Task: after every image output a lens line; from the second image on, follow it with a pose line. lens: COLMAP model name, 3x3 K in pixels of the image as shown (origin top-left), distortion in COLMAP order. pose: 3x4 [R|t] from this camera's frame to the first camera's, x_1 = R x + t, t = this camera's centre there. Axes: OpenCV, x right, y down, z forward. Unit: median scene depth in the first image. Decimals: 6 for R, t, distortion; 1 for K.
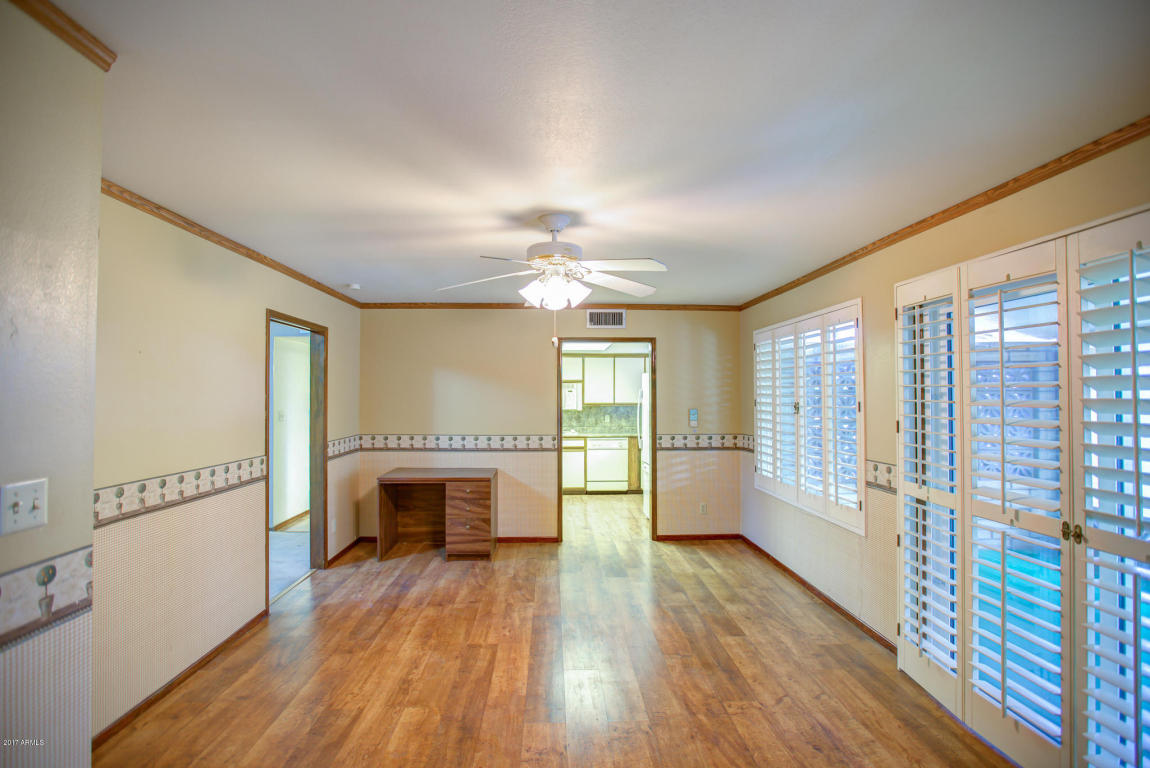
lens RADIAL K [[525.9, 0, 569.5], [0, 525.9, 379.1], [0, 0, 1]] dist [-0.054498, 0.020940]
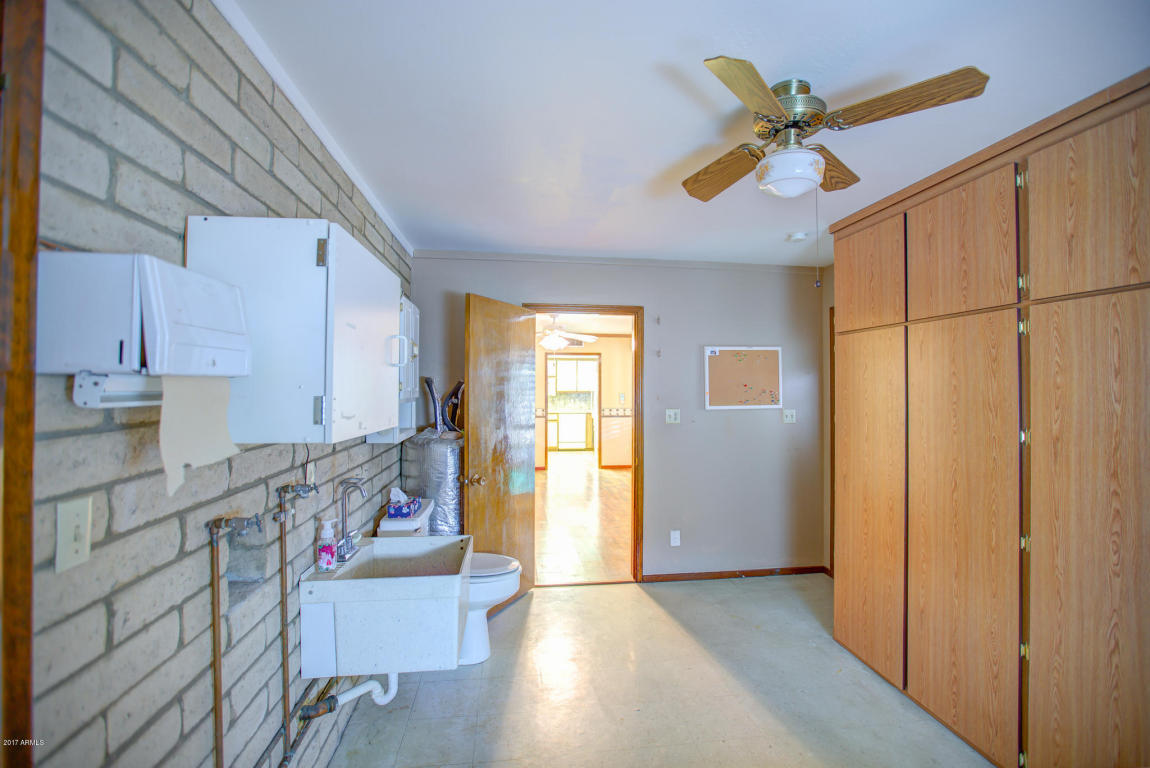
lens RADIAL K [[525.9, 0, 569.5], [0, 525.9, 379.1], [0, 0, 1]] dist [-0.054498, 0.020940]
pose [[0.997197, 0.003978, 0.074710, -0.069785], [-0.005137, 0.999869, 0.015330, -0.016983], [-0.074640, -0.015670, 0.997087, -0.721538]]
